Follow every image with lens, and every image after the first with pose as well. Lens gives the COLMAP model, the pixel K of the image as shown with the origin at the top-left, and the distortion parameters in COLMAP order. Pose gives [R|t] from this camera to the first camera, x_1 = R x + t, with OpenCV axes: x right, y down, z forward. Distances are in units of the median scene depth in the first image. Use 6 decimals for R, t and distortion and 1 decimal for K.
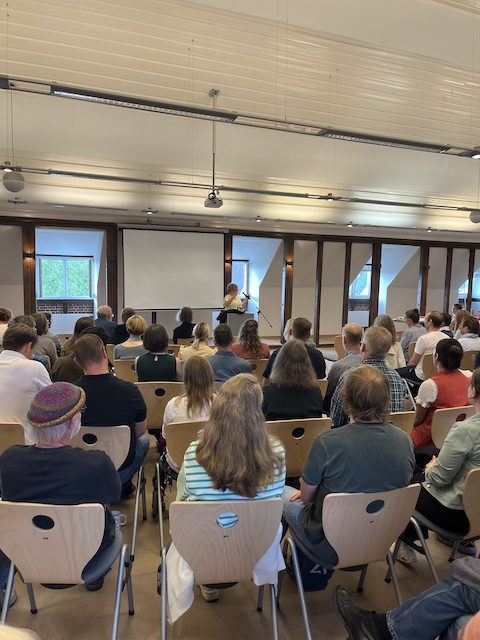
lens RADIAL K [[479.0, 0, 240.0], [0, 479.0, 320.0], [0, 0, 1]] dist [0.042602, -0.082264]
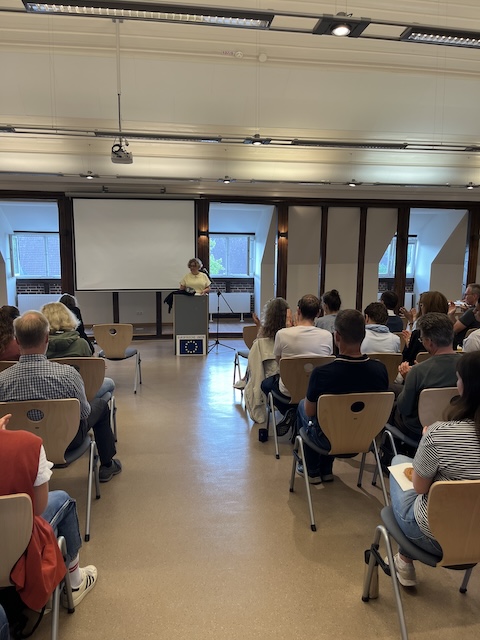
lens RADIAL K [[479.0, 0, 240.0], [0, 479.0, 320.0], [0, 0, 1]] dist [0.042602, -0.082264]
pose [[0.975516, 0.016105, -0.219337, 0.220697], [-0.007274, 0.999132, 0.041011, -0.004083], [0.219807, -0.038411, 0.974787, 0.170666]]
